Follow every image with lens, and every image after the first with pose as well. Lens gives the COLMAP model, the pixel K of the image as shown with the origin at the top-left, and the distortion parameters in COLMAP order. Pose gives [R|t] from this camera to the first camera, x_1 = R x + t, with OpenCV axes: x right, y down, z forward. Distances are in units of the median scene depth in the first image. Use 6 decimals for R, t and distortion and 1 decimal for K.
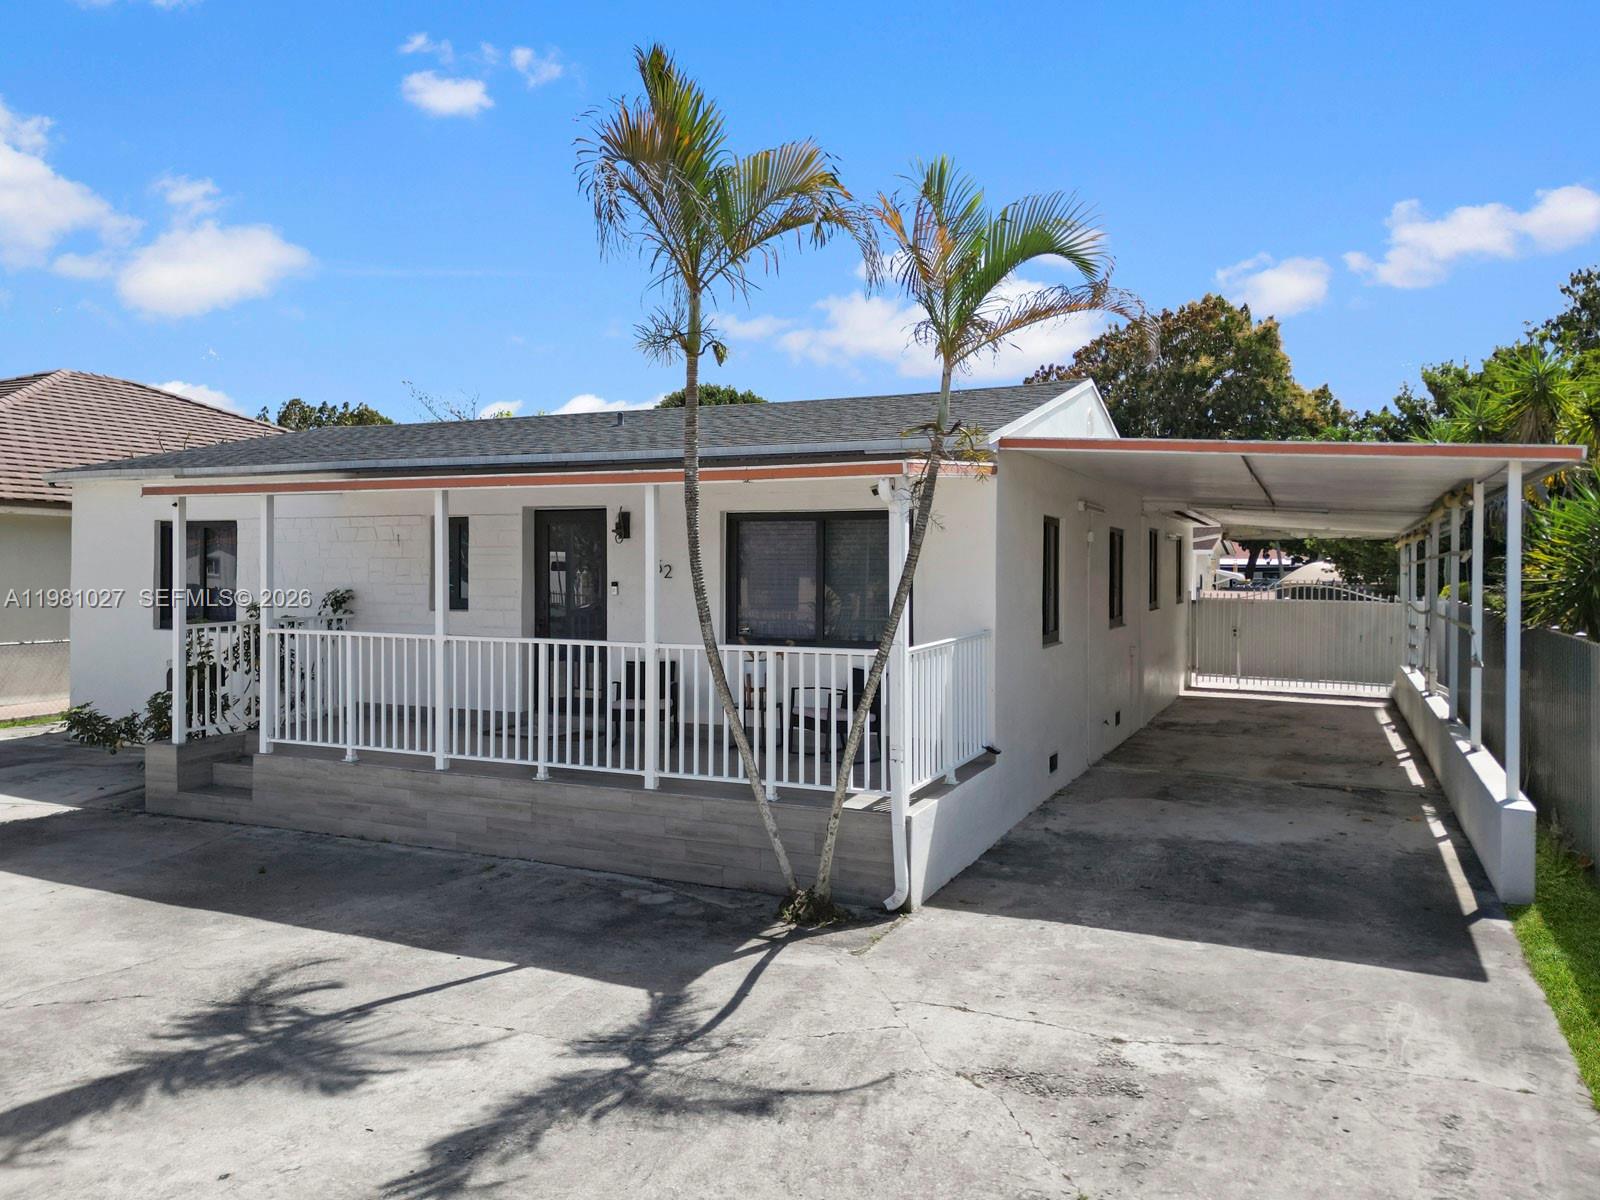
lens RADIAL K [[1123.4, 0, 804.6], [0, 1123.4, 589.5], [0, 0, 1]] dist [0.079731, -0.070149]
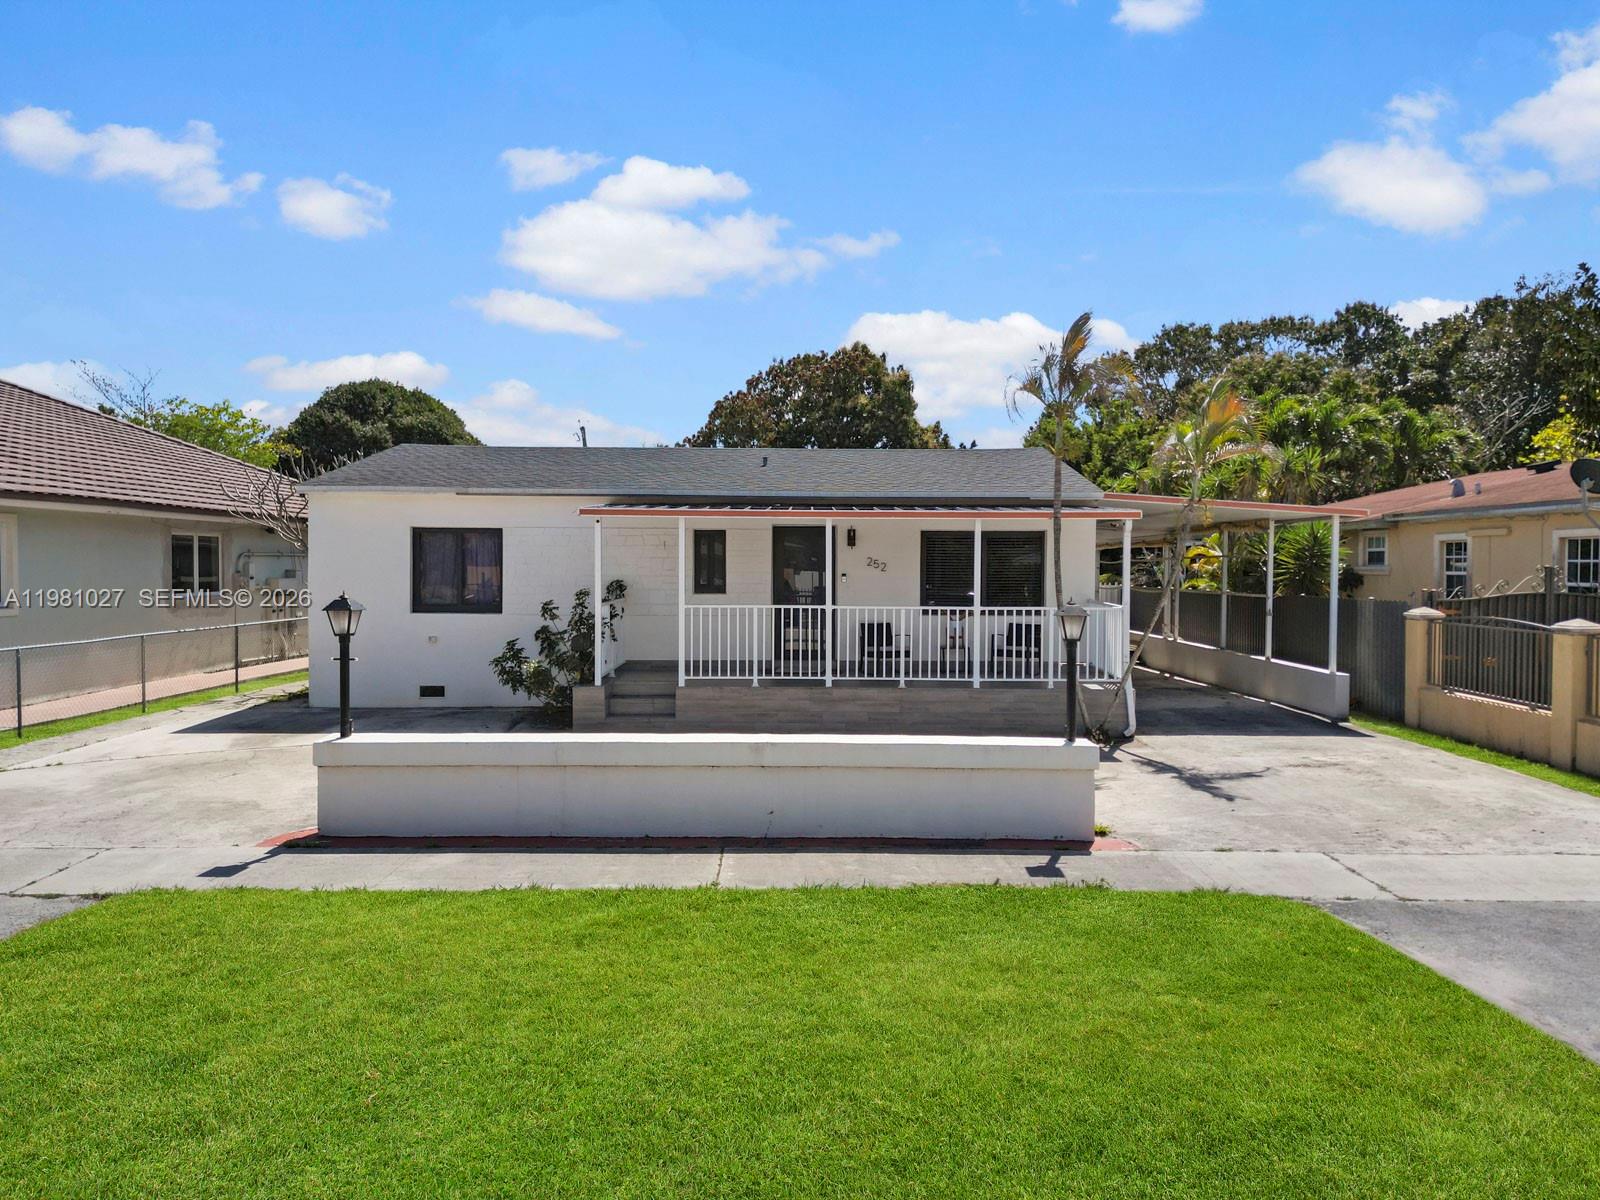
lens RADIAL K [[1124.2, 0, 804.4], [0, 1124.2, 591.9], [0, 0, 1]] dist [0.077588, -0.068770]
pose [[0.909623, -0.008828, 0.415340, -0.860013], [0.006113, 0.999950, 0.007866, 0.006543], [-0.415389, -0.004616, 0.909632, -0.390229]]
